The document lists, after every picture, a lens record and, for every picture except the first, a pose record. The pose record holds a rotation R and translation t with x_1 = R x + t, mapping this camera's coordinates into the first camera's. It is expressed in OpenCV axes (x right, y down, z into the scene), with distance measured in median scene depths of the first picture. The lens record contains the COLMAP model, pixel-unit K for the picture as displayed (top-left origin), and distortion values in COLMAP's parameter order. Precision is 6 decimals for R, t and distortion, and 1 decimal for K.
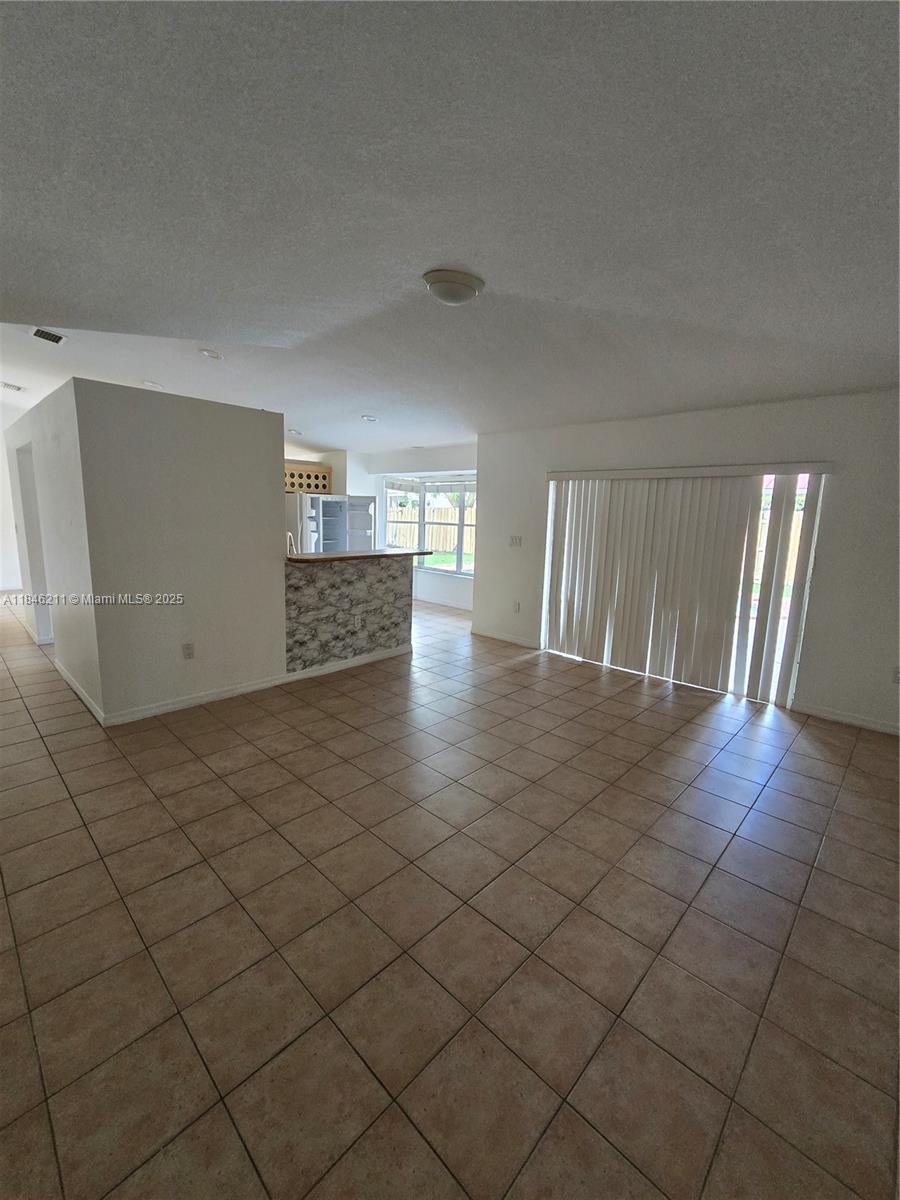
lens RADIAL K [[493.0, 0, 445.9], [0, 493.0, 598.1], [0, 0, 1]] dist [-0.006627, 0.001738]
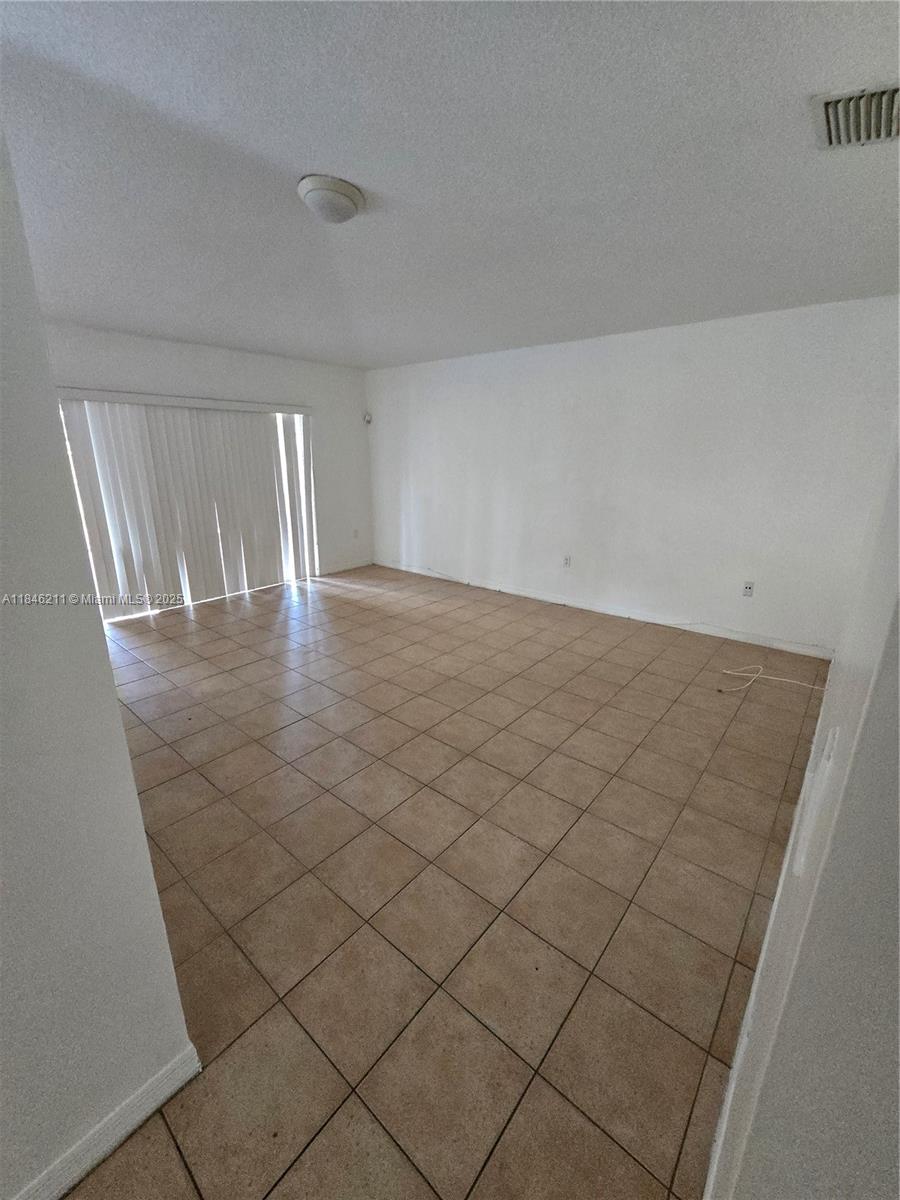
lens RADIAL K [[493.0, 0, 443.3], [0, 493.0, 596.8], [0, 0, 1]] dist [-0.006627, 0.001738]
pose [[-0.055464, -0.307776, 0.949841, -1.409238], [0.170907, 0.934339, 0.312733, -0.218863], [-0.983725, 0.179680, 0.000779, 1.132598]]
